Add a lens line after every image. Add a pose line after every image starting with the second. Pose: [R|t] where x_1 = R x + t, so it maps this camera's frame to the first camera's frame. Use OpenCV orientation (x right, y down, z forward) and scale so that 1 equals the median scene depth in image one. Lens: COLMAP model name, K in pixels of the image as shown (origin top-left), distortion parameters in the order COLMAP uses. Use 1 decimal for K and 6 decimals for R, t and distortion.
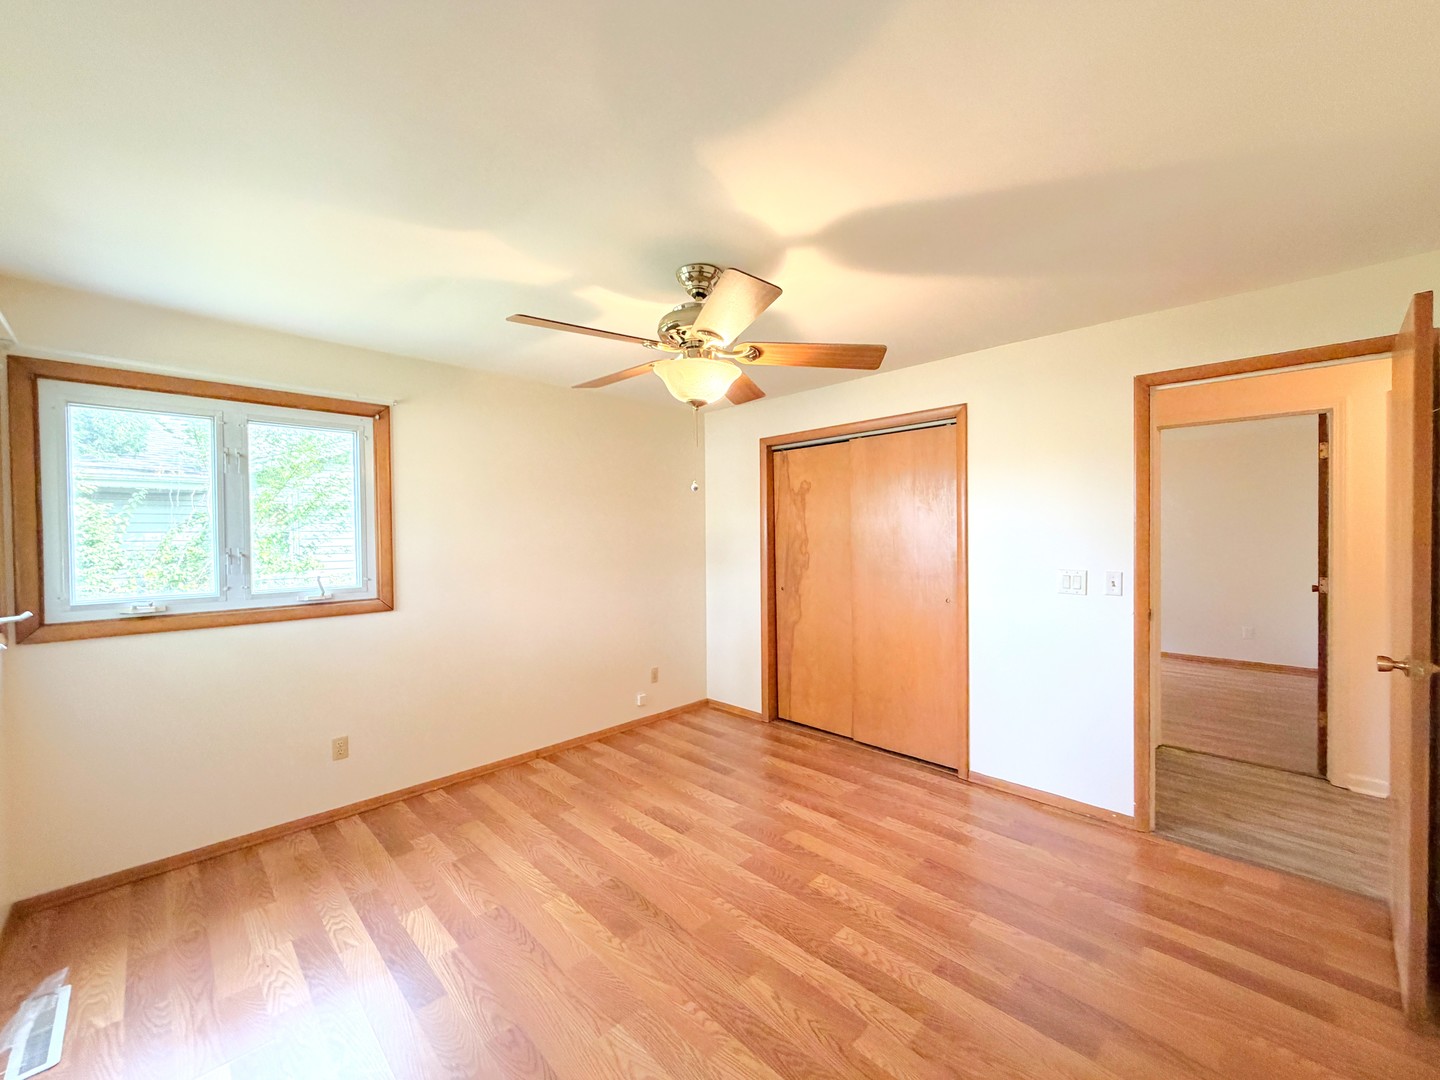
lens RADIAL K [[577.3, 0, 711.5], [0, 577.3, 545.1], [0, 0, 1]] dist [-0.000558, 0.000322]
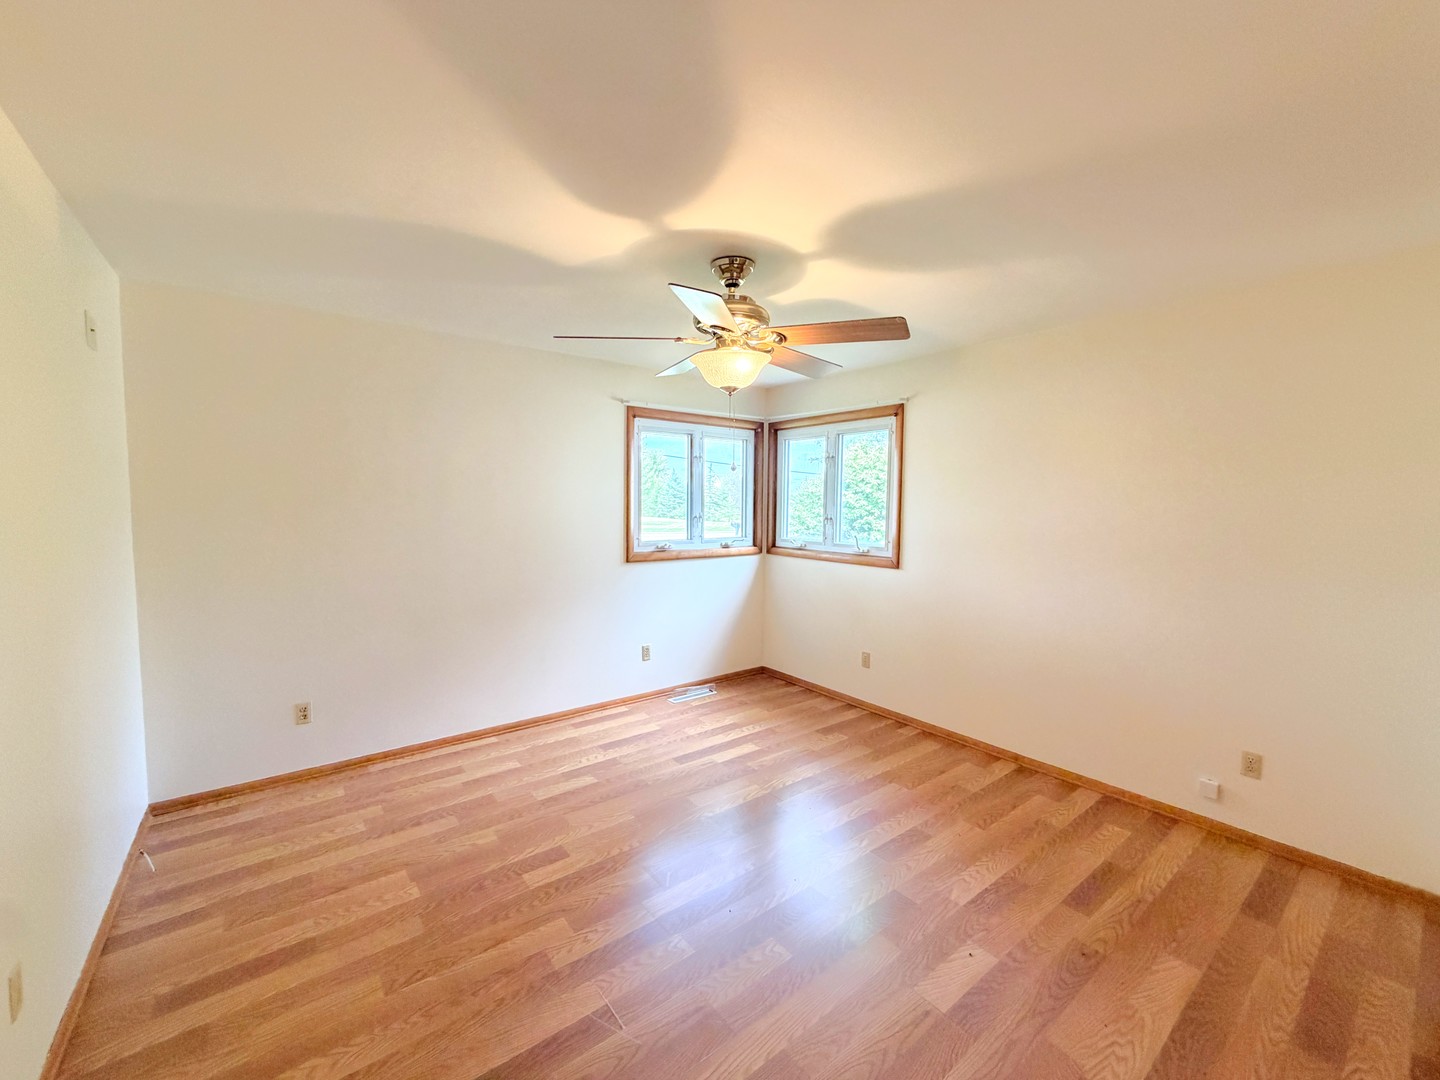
lens RADIAL K [[577.3, 0, 720.3], [0, 577.3, 543.9], [0, 0, 1]] dist [-0.000558, 0.000322]
pose [[-0.119988, 0.071361, -0.990207, 0.761799], [-0.039502, 0.996280, 0.076585, -0.020768], [0.991989, 0.048305, -0.116723, 0.799649]]
